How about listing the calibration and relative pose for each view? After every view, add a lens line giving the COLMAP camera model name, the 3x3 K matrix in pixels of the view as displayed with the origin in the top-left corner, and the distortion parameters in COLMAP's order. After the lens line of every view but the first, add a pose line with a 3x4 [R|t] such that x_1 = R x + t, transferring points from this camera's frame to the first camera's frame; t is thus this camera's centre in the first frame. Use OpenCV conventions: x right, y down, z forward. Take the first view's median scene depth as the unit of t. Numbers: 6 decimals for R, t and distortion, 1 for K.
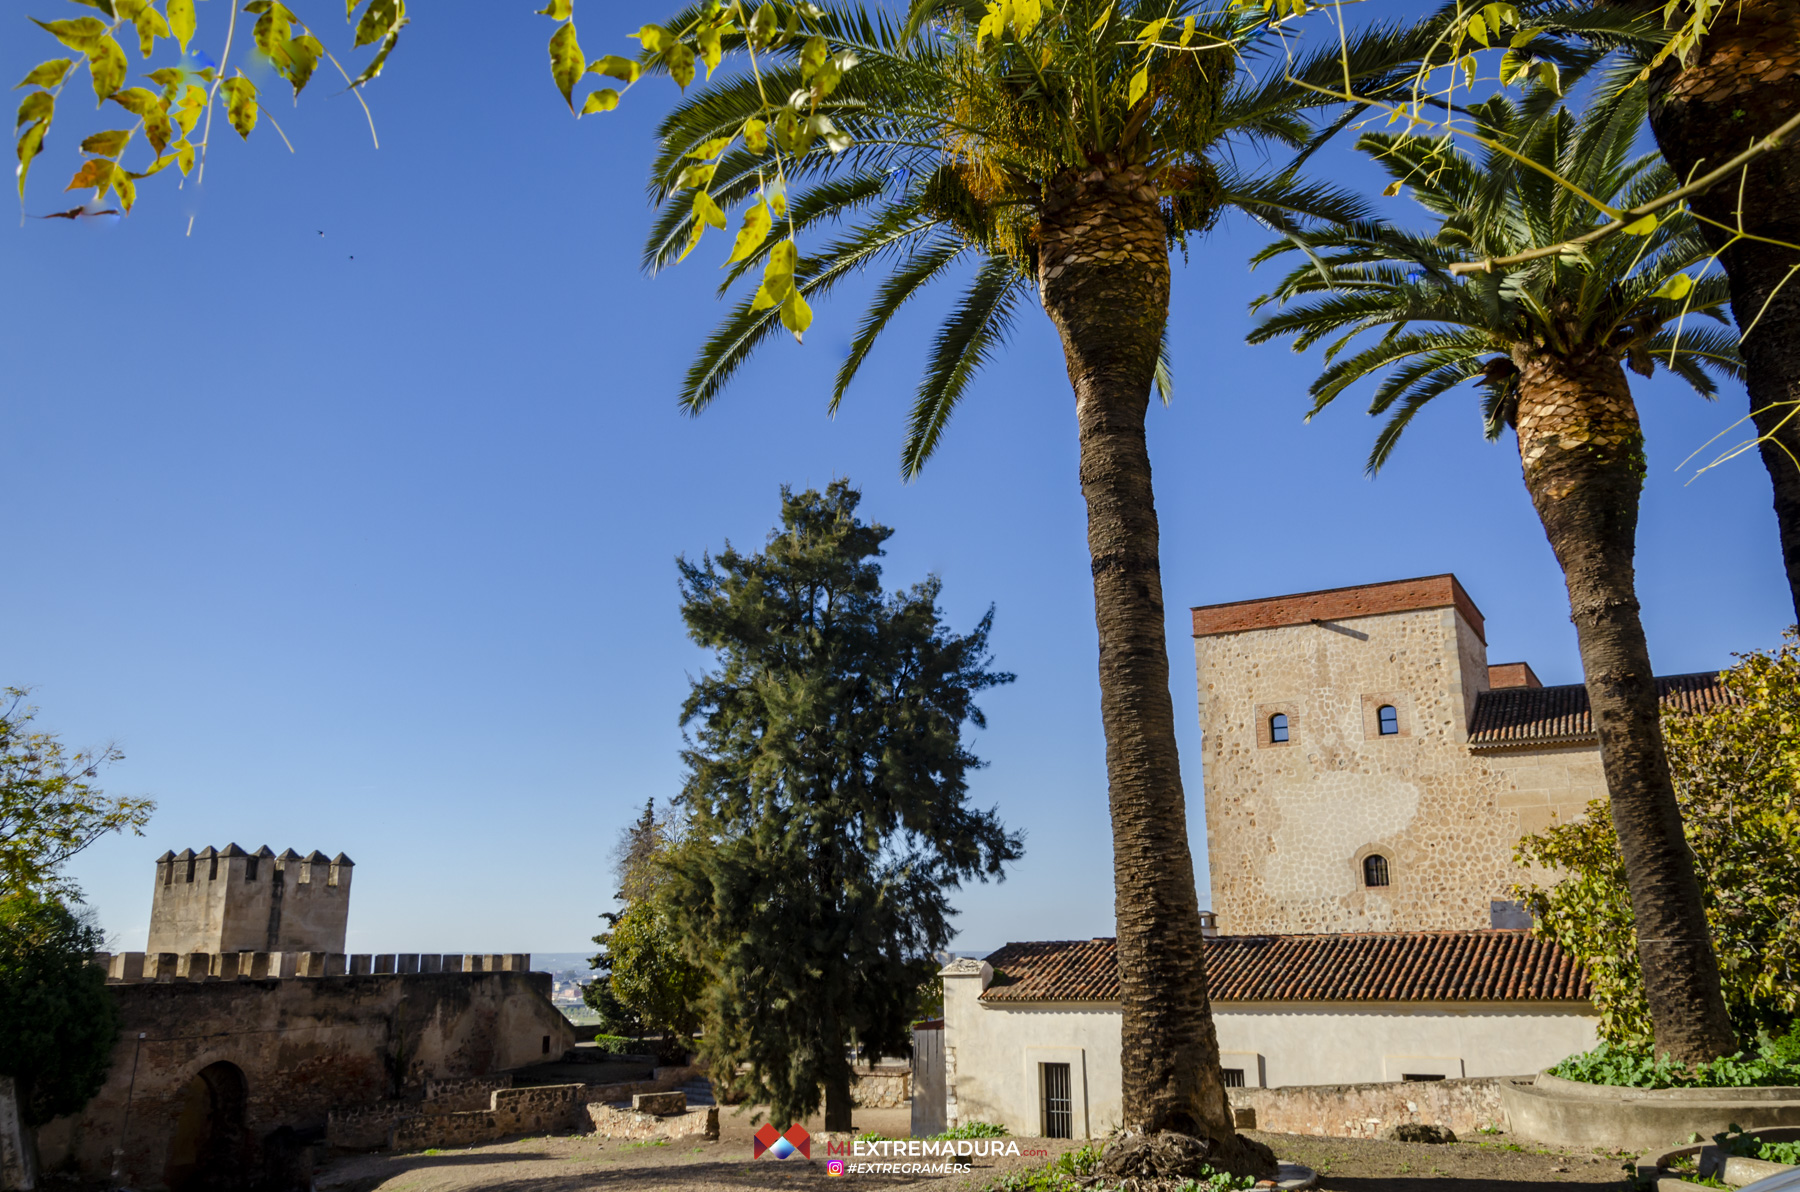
lens RADIAL K [[1374.0, 0, 900.0], [0, 1374.0, 596.0], [0, 0, 1]] dist [-0.023039, 0.033828]
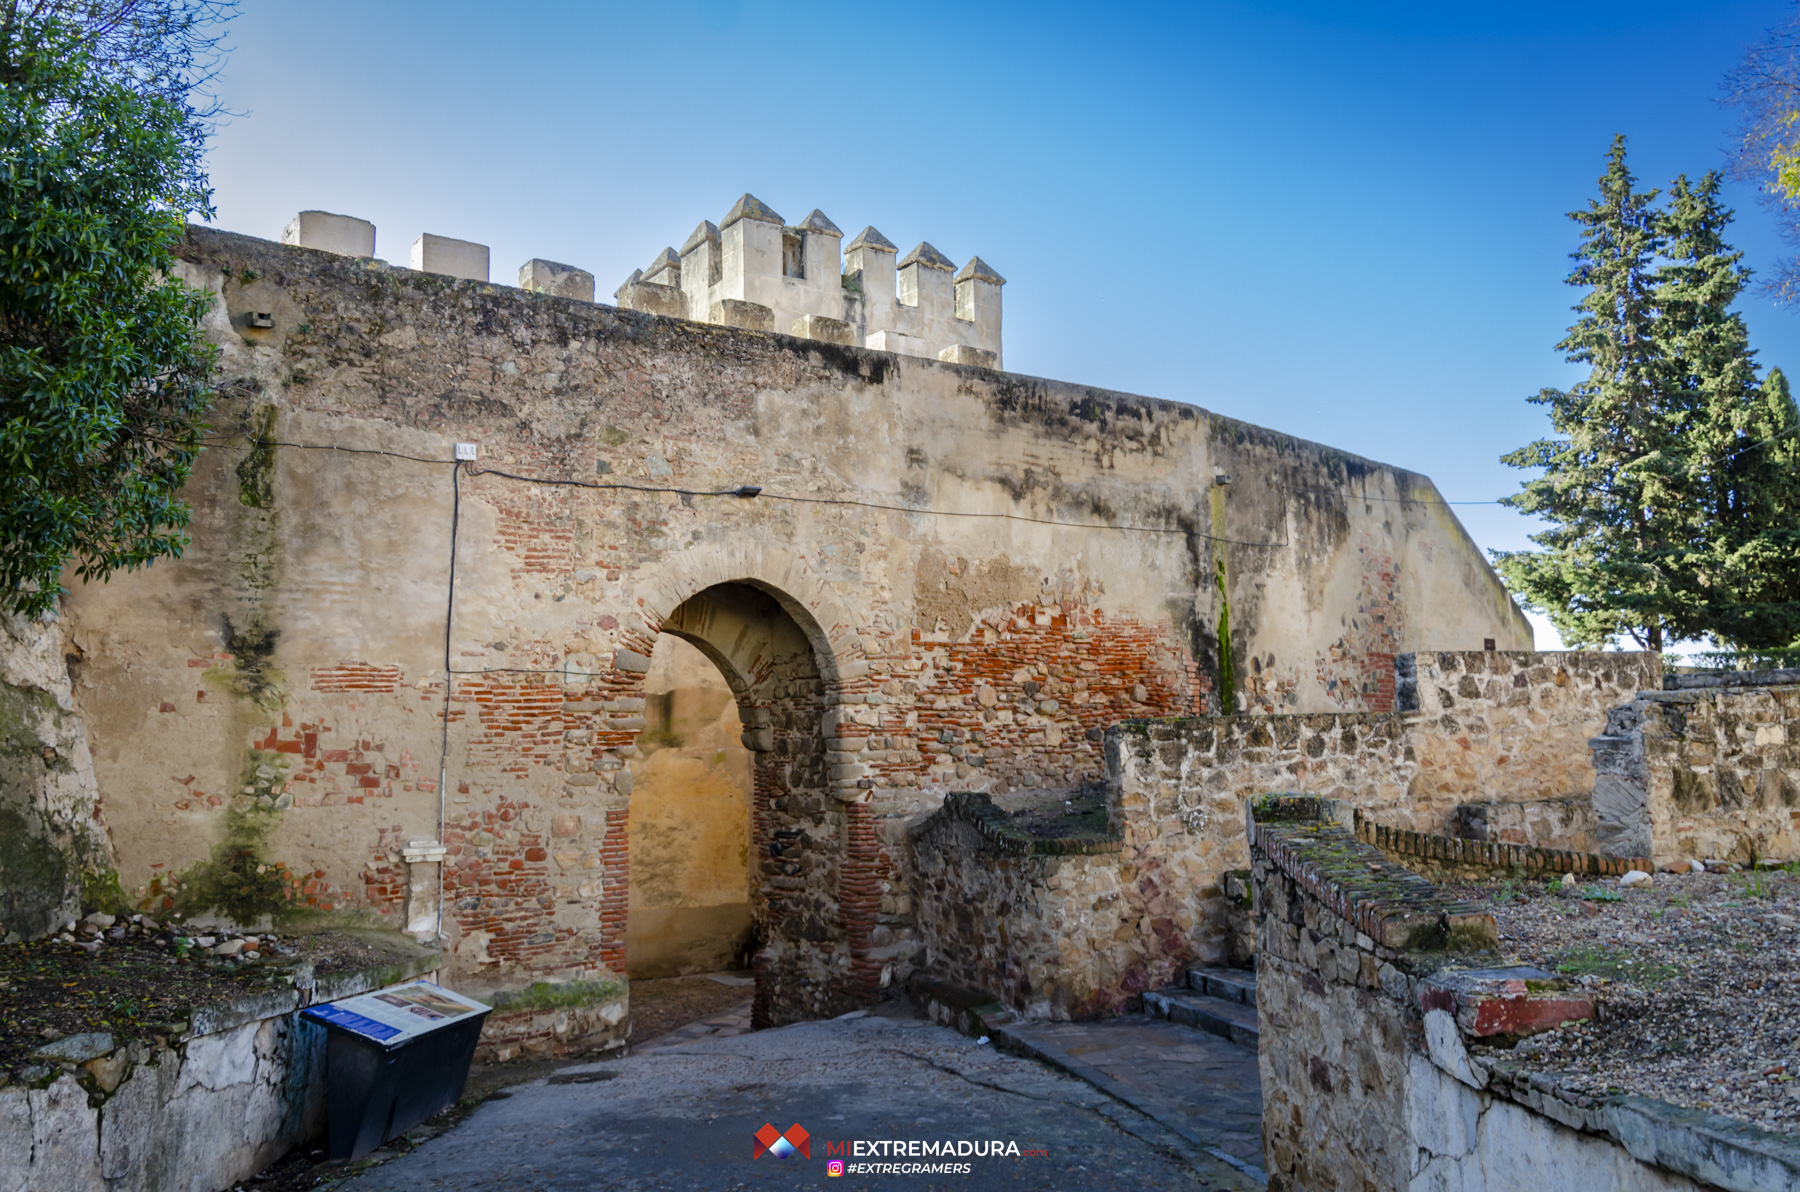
lens RADIAL K [[1374.0, 0, 900.0], [0, 1374.0, 596.0], [0, 0, 1]] dist [-0.023039, 0.033828]
pose [[0.927019, -0.046265, -0.372149, -0.109043], [0.106147, 0.984150, 0.142064, 0.093897], [0.359678, -0.171198, 0.917237, 0.227262]]
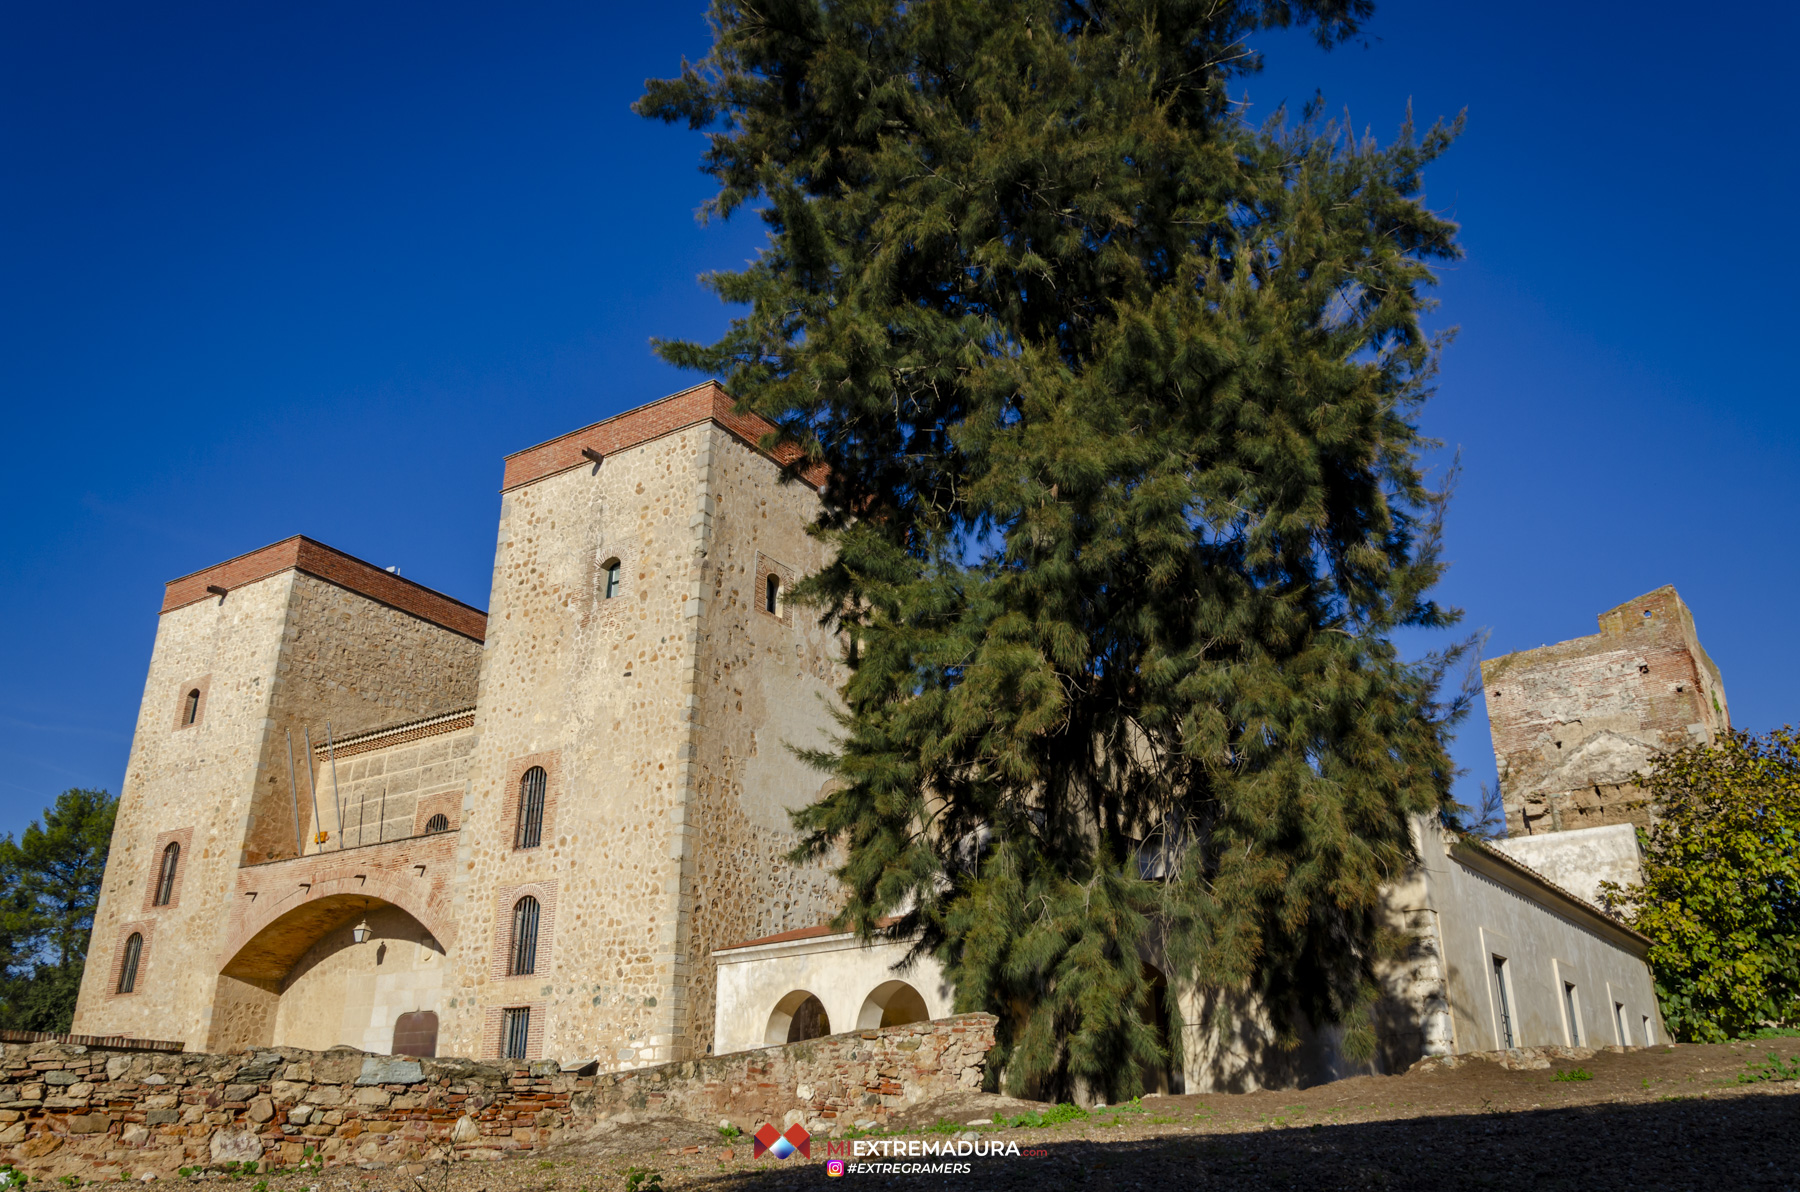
lens RADIAL K [[1374.0, 0, 900.0], [0, 1374.0, 596.0], [0, 0, 1]] dist [-0.023039, 0.033828]
pose [[0.067542, 0.386770, 0.919699, -0.410079], [-0.264578, 0.895745, -0.357266, 0.363954], [-0.961996, -0.219201, 0.162831, 0.890180]]
